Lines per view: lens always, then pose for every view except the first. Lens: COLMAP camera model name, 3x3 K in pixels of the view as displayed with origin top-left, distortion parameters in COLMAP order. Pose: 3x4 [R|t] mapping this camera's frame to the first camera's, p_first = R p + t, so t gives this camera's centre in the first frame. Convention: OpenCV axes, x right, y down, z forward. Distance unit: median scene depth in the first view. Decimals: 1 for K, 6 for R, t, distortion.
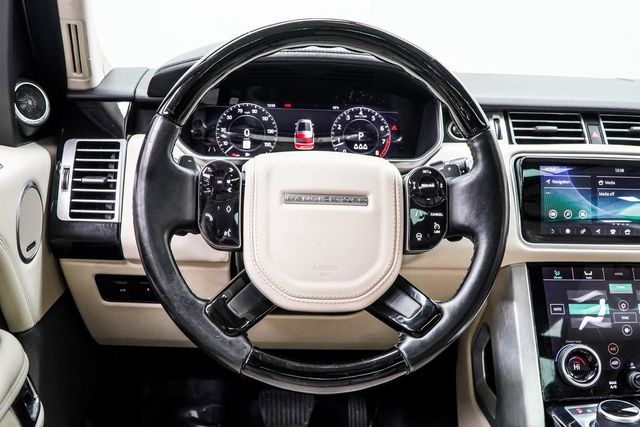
lens RADIAL K [[661.9, 0, 314.3], [0, 661.9, 210.1], [0, 0, 1]] dist [0.005004, 0.000000]
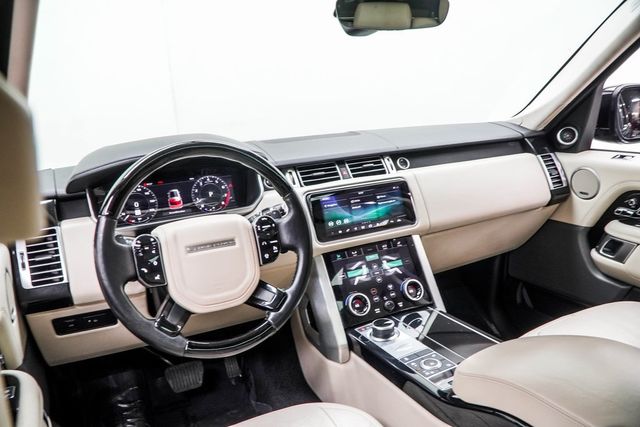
lens RADIAL K [[529.5, 0, 325.2], [0, 529.5, 202.6], [0, 0, 1]] dist [-0.005714, -0.030380]
pose [[0.923916, -0.165158, 0.345112, -0.130206], [0.164536, 0.985874, 0.031315, -0.095285], [-0.345409, 0.027851, 0.938039, -0.316419]]
